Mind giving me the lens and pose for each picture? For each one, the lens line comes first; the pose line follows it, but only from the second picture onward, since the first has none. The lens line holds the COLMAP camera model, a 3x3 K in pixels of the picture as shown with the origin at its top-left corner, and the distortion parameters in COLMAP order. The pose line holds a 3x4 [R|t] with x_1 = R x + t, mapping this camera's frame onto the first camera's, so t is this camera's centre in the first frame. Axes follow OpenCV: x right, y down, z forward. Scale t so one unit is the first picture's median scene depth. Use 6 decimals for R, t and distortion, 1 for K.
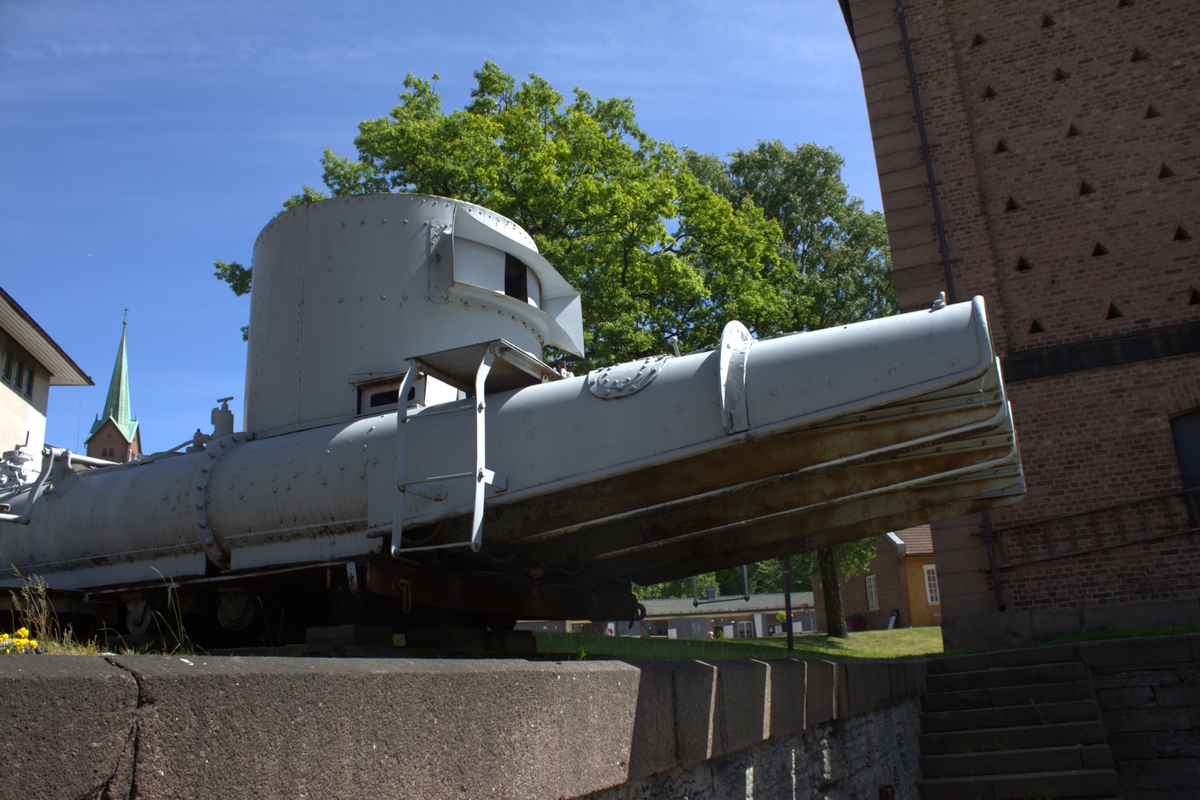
lens RADIAL K [[1003.7, 0, 600.0], [0, 1003.7, 400.0], [0, 0, 1]] dist [-0.186170, 0.214862]
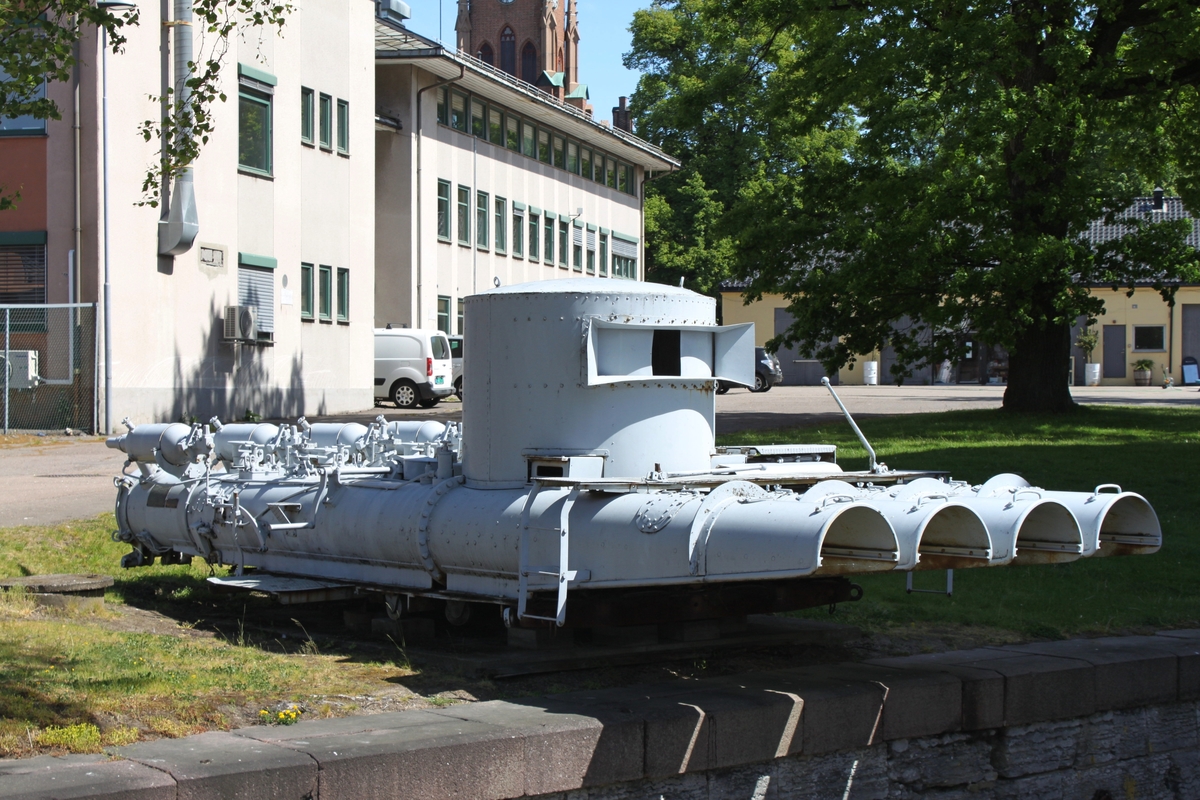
lens RADIAL K [[2310.5, 0, 600.0], [0, 2310.5, 400.0], [0, 0, 1]] dist [0.047372, 0.017545]
pose [[0.903568, 0.057788, -0.424531, 1.381211], [0.070248, 0.957471, 0.279849, -1.141209], [0.422648, -0.282684, 0.861080, -1.903231]]
